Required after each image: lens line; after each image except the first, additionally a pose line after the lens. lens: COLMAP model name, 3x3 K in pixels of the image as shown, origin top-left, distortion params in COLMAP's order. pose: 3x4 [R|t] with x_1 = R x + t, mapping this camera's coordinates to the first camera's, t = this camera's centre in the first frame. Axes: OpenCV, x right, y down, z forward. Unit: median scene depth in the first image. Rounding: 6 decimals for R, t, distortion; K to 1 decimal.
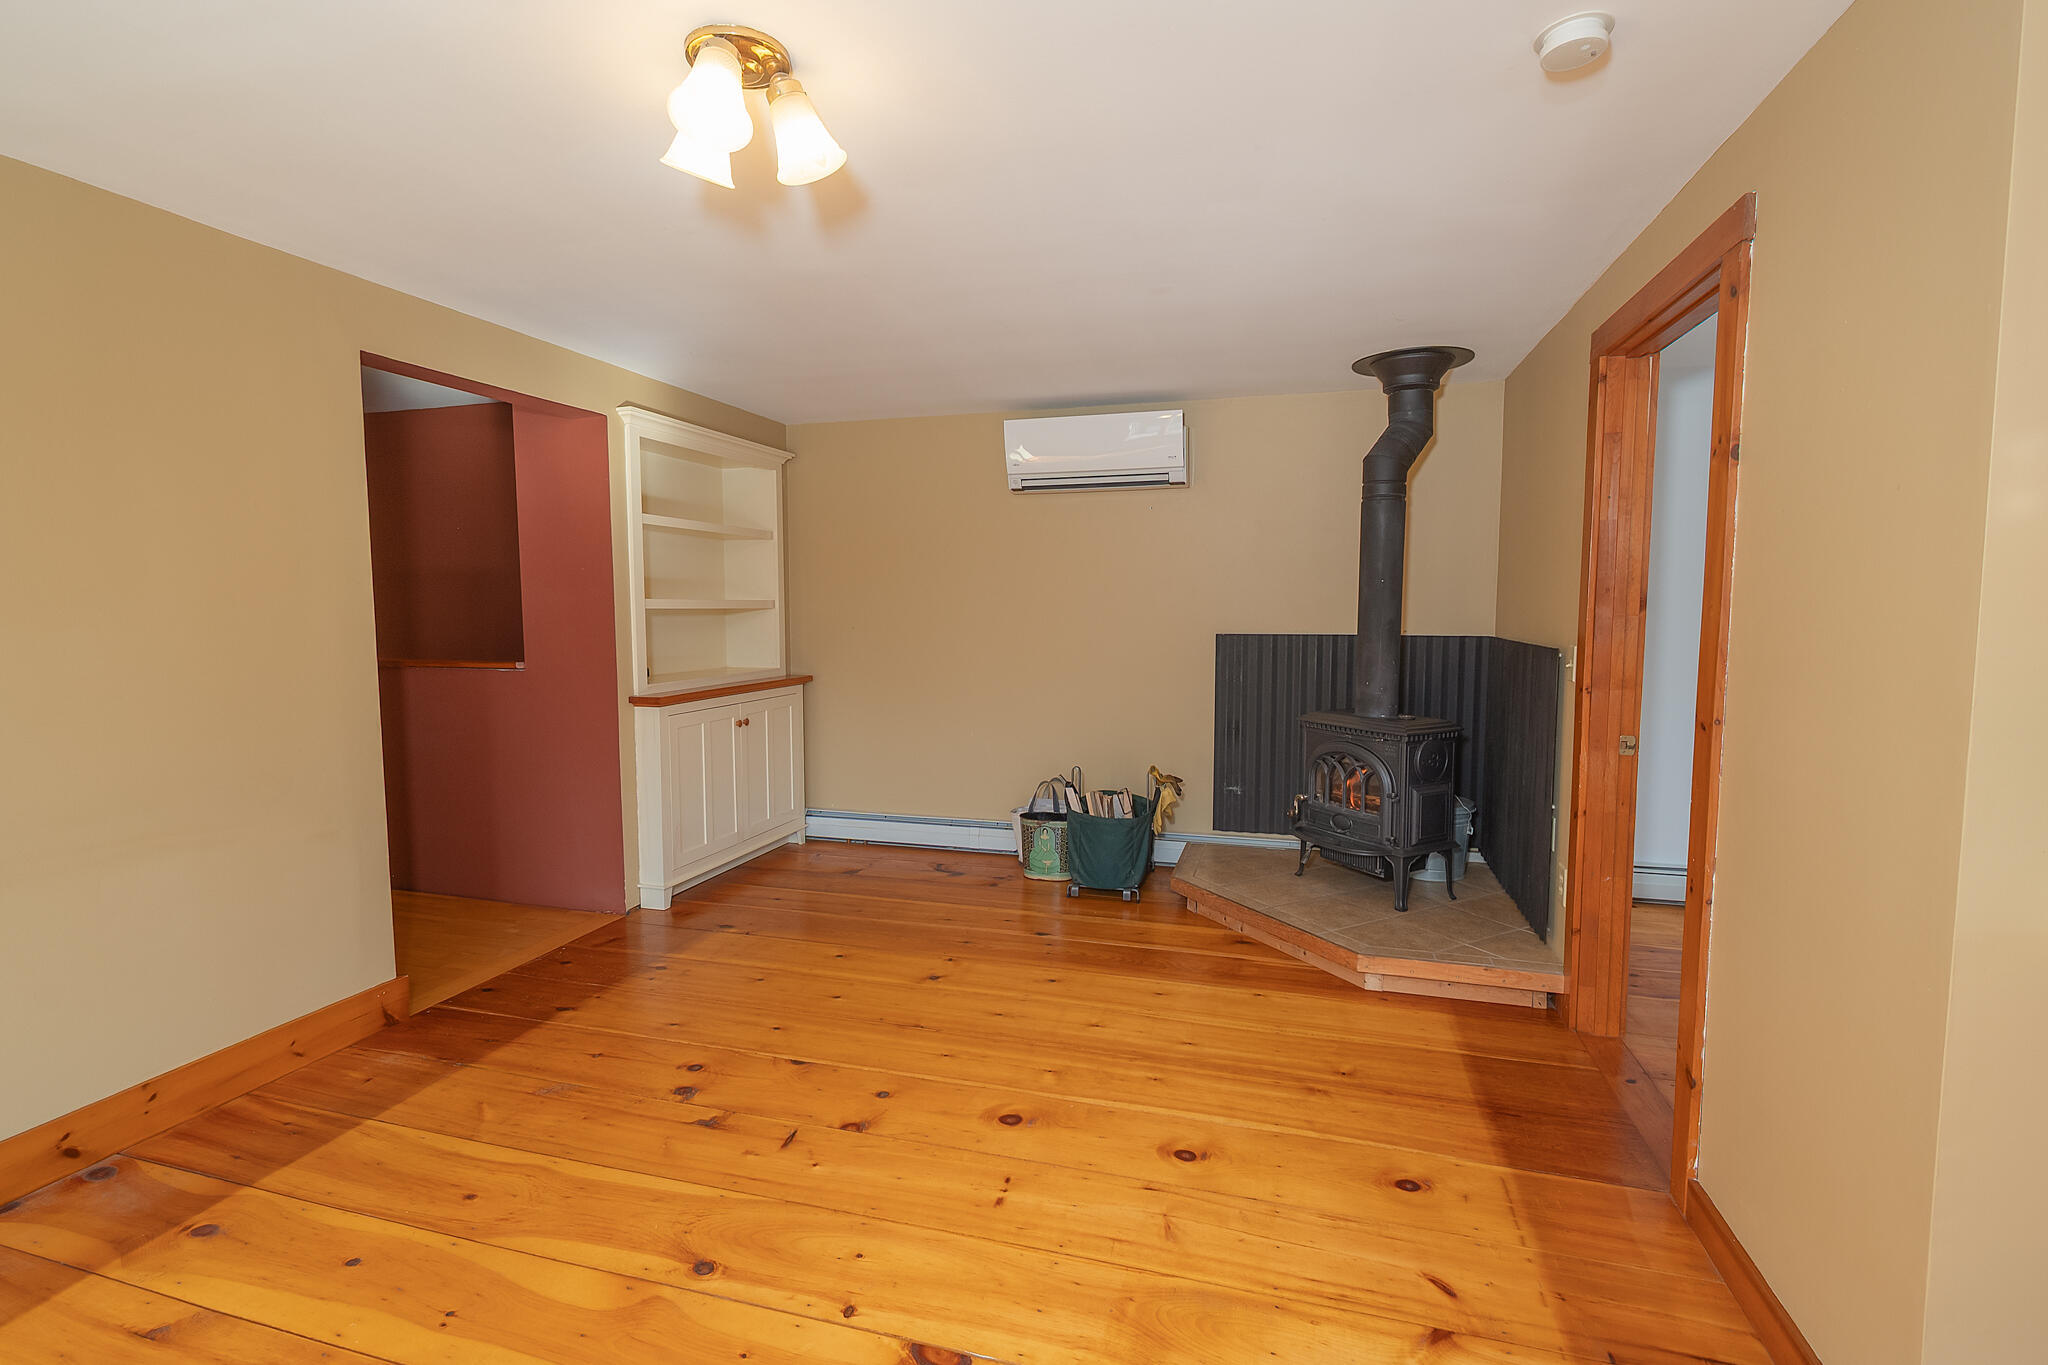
lens RADIAL K [[931.1, 0, 1010.8], [0, 931.1, 680.9], [0, 0, 1]] dist [0.005889, -0.000606]
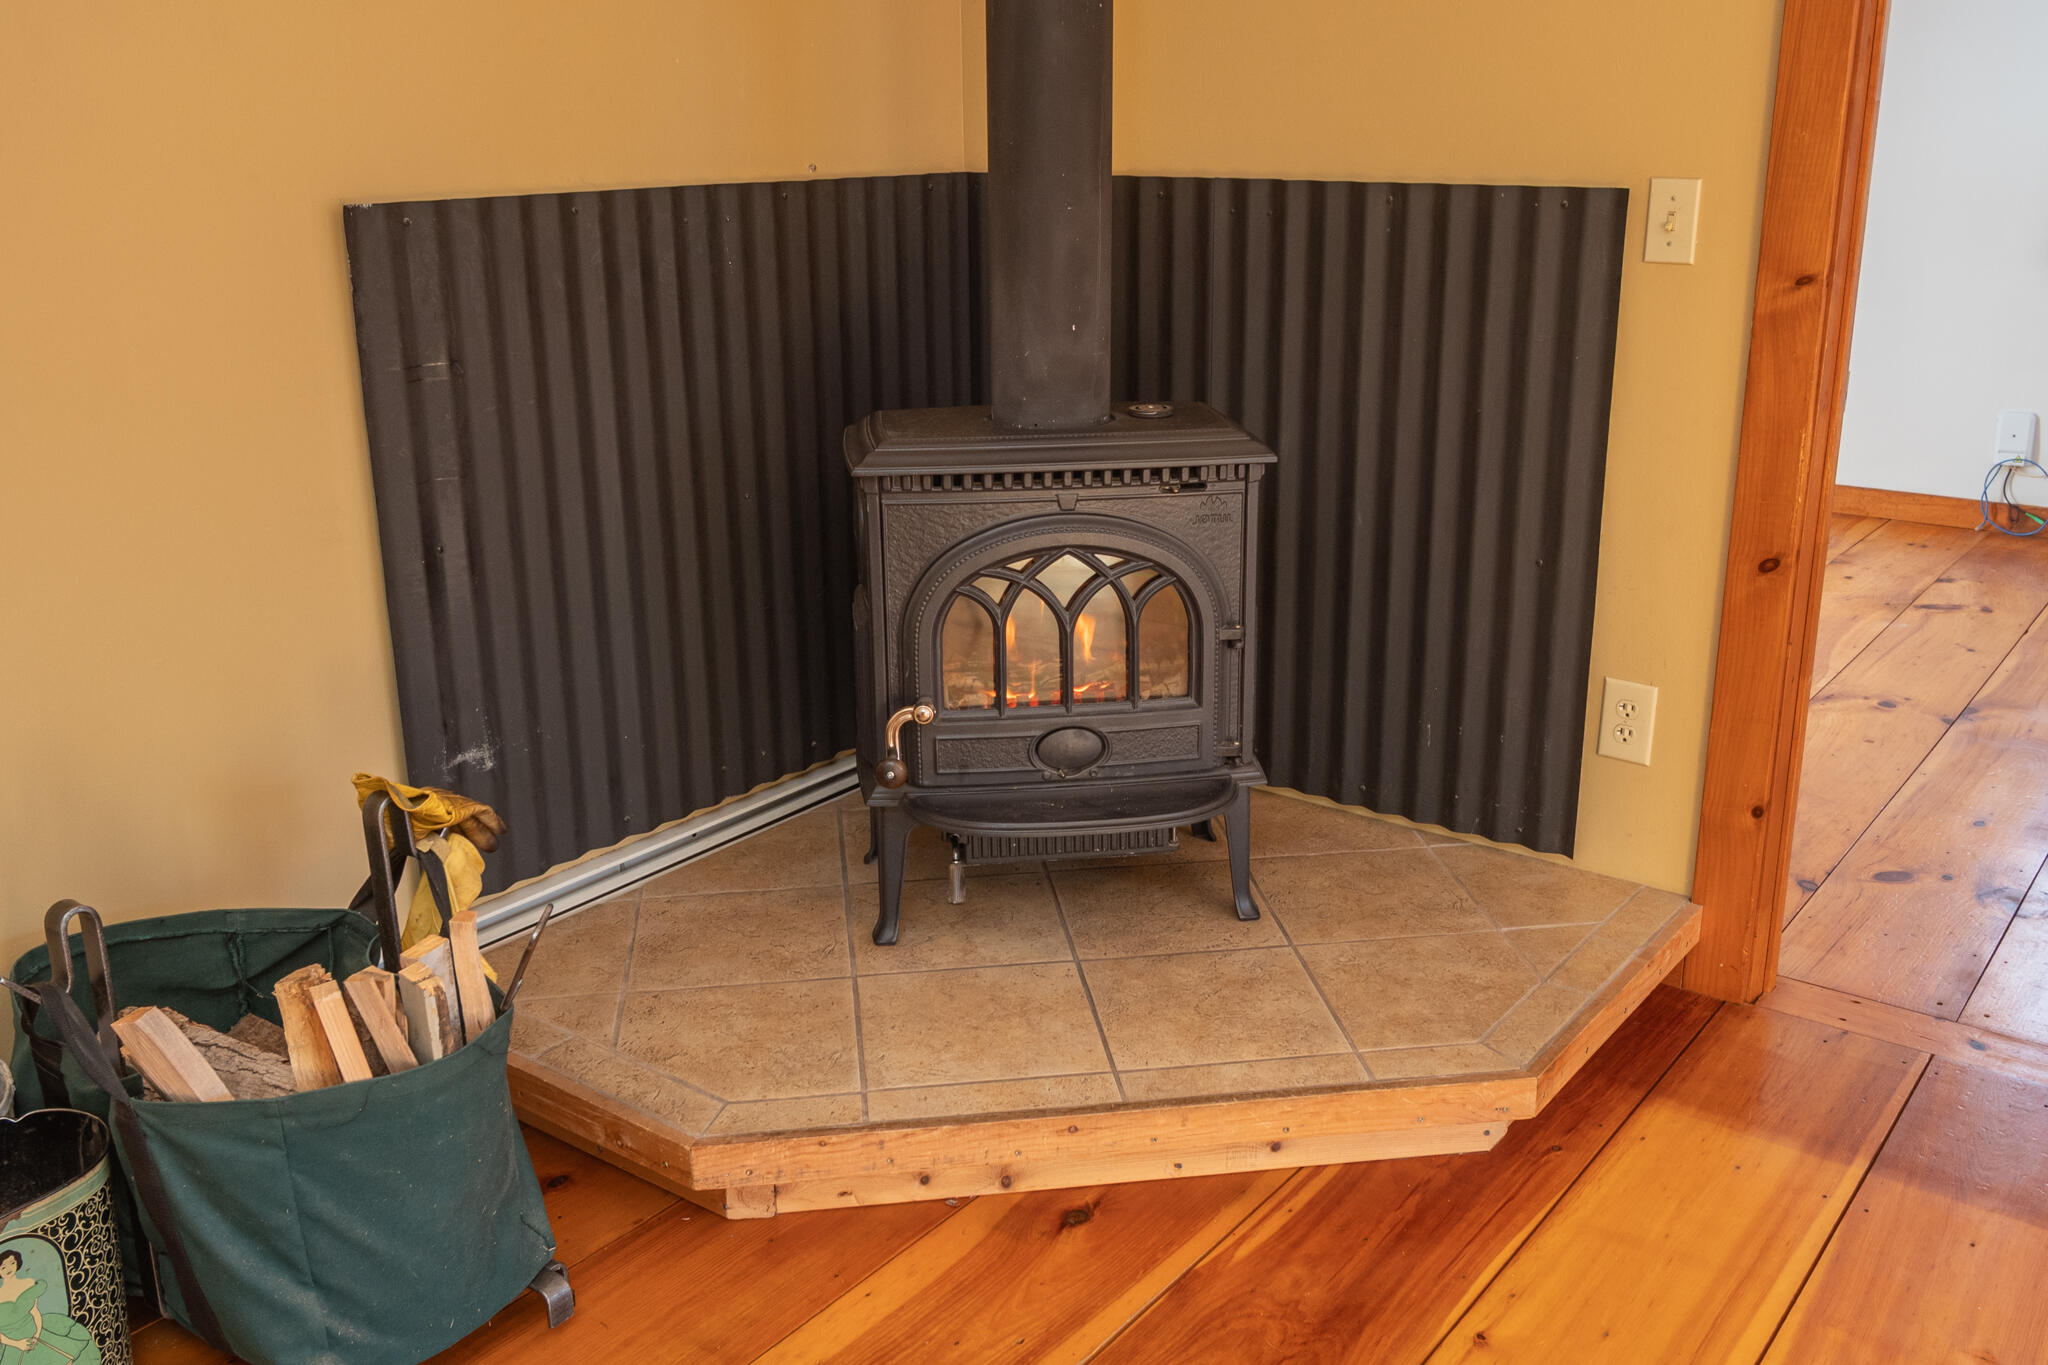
lens RADIAL K [[1823.6, 0, 1033.1], [0, 1823.6, 663.4], [0, 0, 1]] dist [0.003312, -0.020379]
pose [[0.337685, -0.279291, 0.898869, -0.231263], [0.083994, 0.960096, 0.266760, -0.055125], [-0.937504, -0.014582, 0.347669, 0.745449]]
